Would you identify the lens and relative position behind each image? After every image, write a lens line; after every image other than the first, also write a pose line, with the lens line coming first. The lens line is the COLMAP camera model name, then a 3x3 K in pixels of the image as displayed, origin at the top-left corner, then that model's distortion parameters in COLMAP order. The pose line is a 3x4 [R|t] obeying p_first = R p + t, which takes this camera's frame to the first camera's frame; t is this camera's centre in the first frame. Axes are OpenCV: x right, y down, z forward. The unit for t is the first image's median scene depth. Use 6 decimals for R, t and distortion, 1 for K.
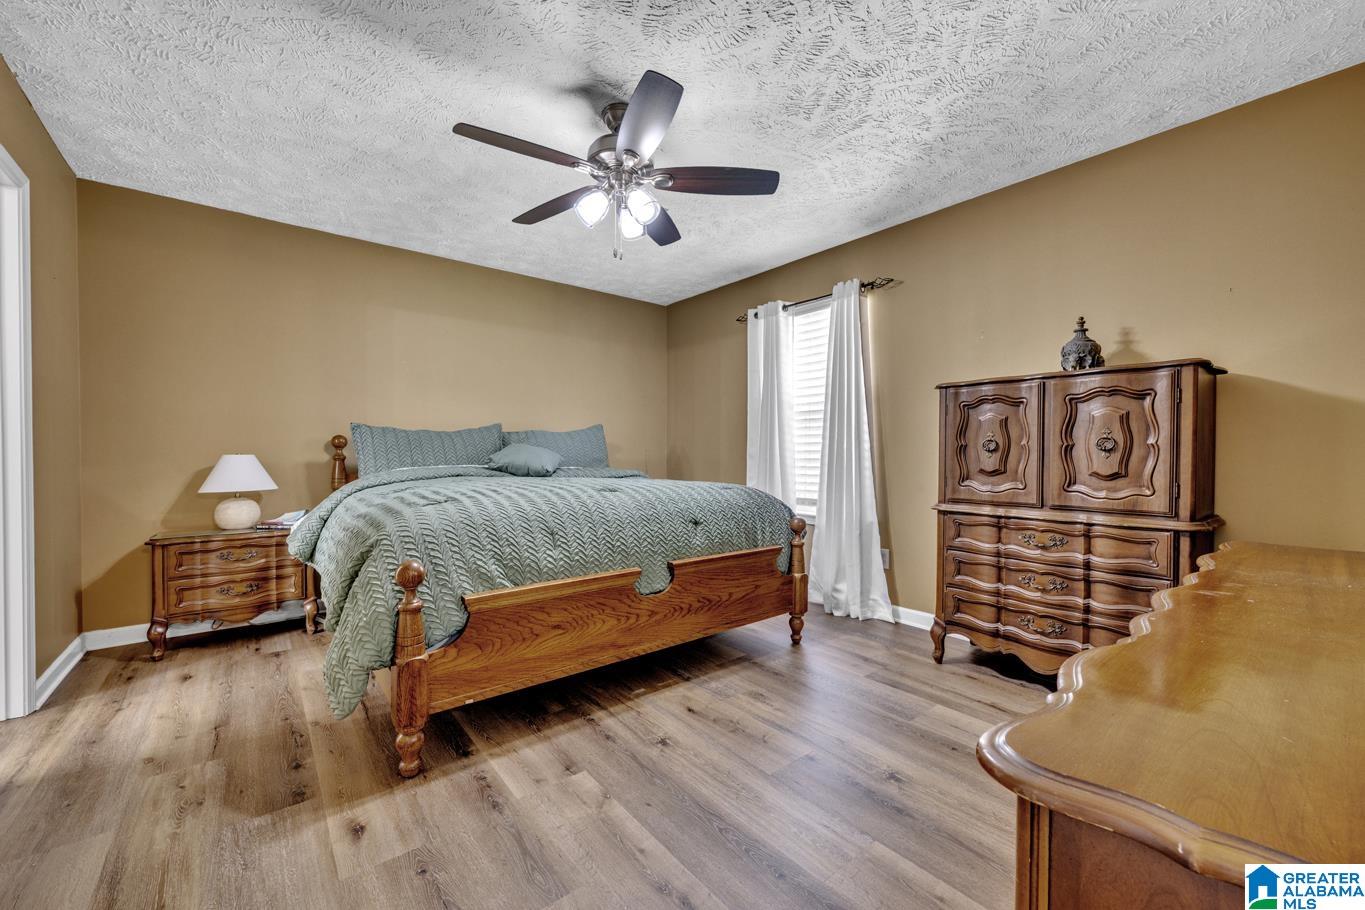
lens RADIAL K [[539.6, 0, 683.8], [0, 539.6, 452.6], [0, 0, 1]] dist [0.000689, -0.000132]
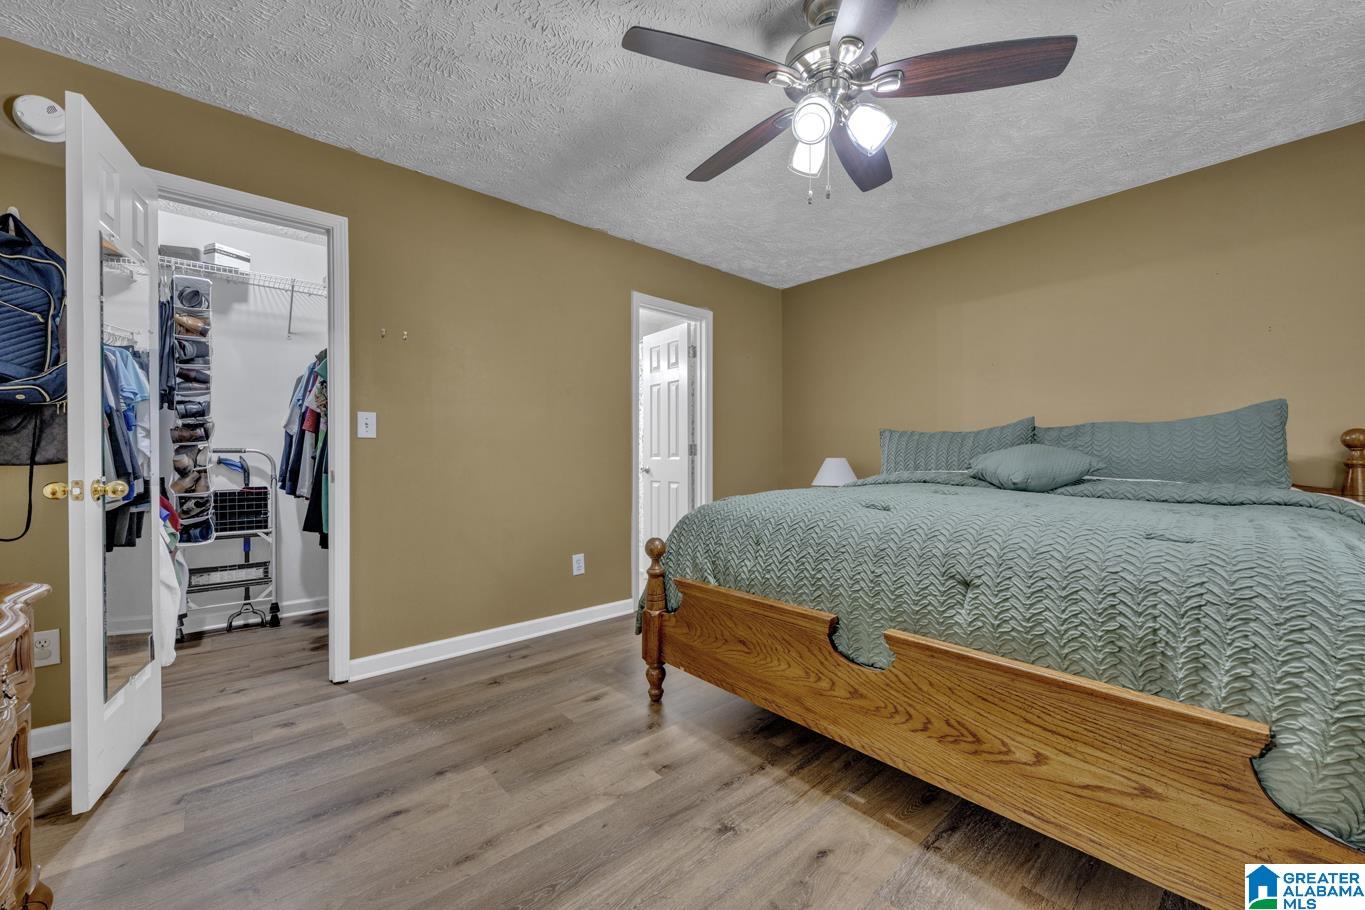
lens RADIAL K [[539.6, 0, 683.3], [0, 539.6, 462.8], [0, 0, 1]] dist [0.000689, -0.000132]
pose [[0.039358, 0.006933, -0.999201, 0.609591], [-0.001896, 0.999975, 0.006864, 0.005572], [0.999223, 0.001624, 0.039370, 0.759705]]
